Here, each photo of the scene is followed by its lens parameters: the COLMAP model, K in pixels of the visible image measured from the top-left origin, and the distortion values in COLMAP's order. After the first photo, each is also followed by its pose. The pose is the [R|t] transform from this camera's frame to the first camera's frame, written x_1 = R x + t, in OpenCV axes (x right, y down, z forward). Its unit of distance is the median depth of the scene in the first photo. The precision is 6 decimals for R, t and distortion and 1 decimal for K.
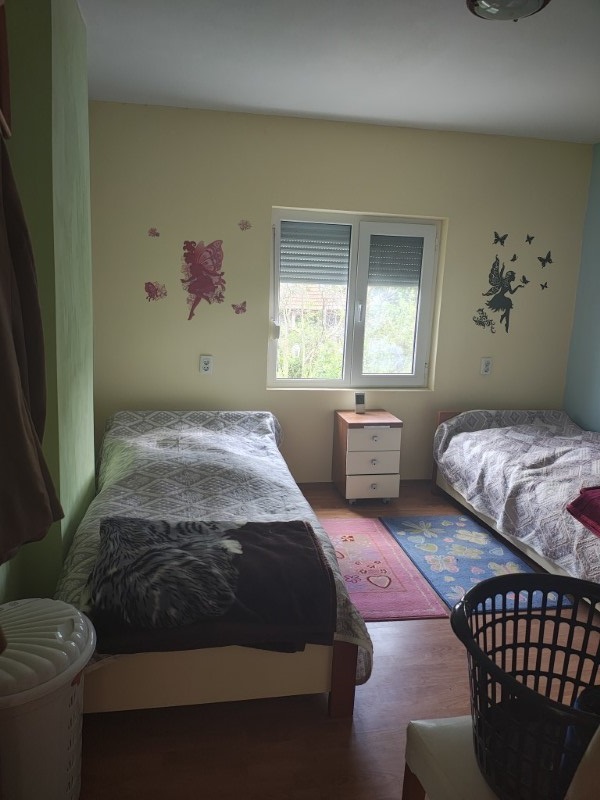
lens RADIAL K [[594.9, 0, 292.3], [0, 594.9, 402.5], [0, 0, 1]] dist [0.069414, -0.129121]
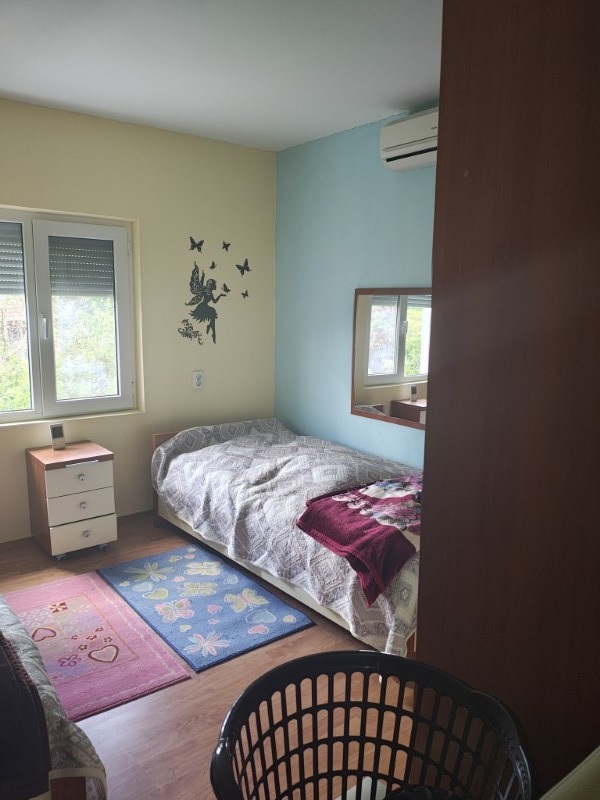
lens RADIAL K [[606.4, 0, 303.3], [0, 606.4, 397.4], [0, 0, 1]] dist [0.079351, -0.141472]
pose [[0.876786, -0.098768, 0.470629, 0.019609], [0.108176, 0.994106, 0.007096, -0.024774], [-0.468556, 0.044689, 0.882303, 0.091799]]
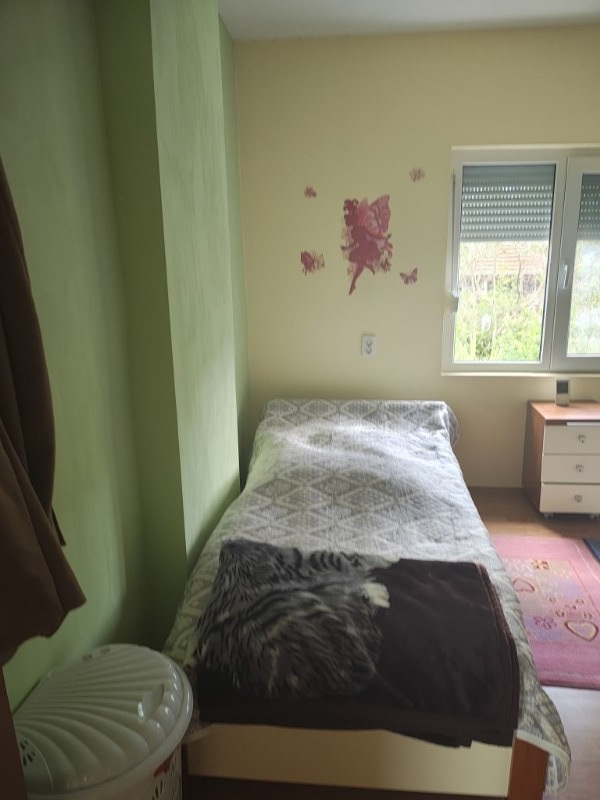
lens RADIAL K [[610.6, 0, 302.9], [0, 610.6, 420.0], [0, 0, 1]] dist [0.085010, -0.196091]
pose [[0.960516, 0.022274, -0.277333, 0.011961], [-0.003092, 0.997583, 0.069410, -0.019671], [0.278209, -0.065812, 0.958263, 0.132873]]
